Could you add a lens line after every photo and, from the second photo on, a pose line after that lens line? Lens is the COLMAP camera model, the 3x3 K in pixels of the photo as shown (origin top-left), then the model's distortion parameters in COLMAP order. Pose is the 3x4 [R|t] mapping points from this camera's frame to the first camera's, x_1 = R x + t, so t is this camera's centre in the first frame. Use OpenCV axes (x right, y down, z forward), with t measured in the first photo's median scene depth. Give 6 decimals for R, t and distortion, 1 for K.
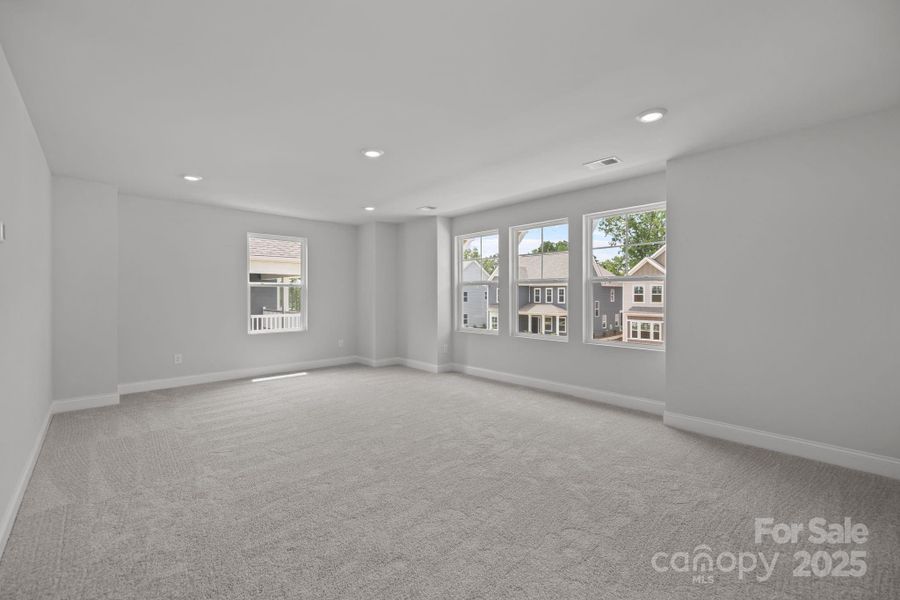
lens RADIAL K [[380.5, 0, 443.9], [0, 380.5, 296.5], [0, 0, 1]] dist [-0.000580, 0.000108]
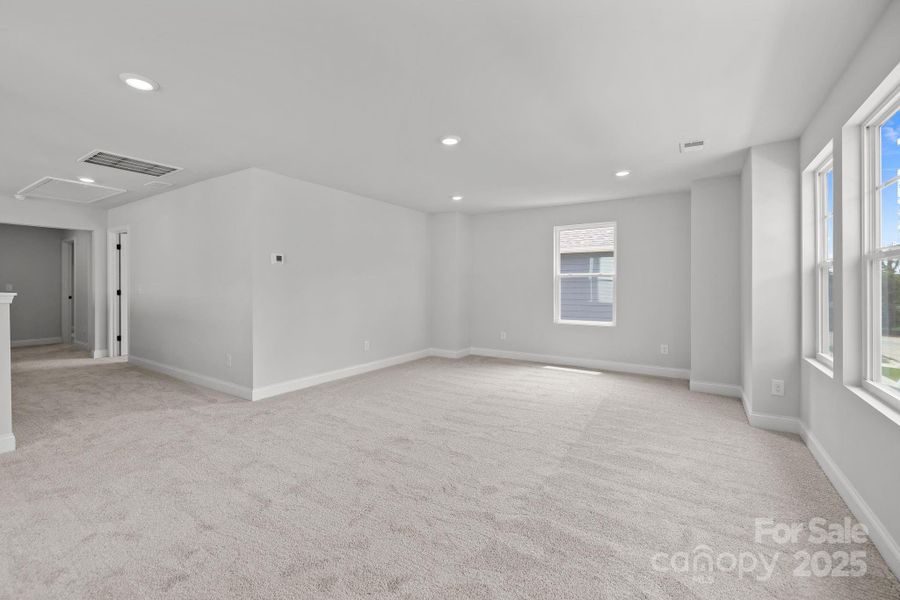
lens RADIAL K [[397.3, 0, 450.6], [0, 397.3, 285.3], [0, 0, 1]] dist [0.000136, -0.000037]
pose [[0.238297, 0.003174, -0.971187, 0.527060], [-0.010798, 0.999942, 0.000618, -0.003083], [0.971132, 0.010339, 0.238317, 0.498159]]
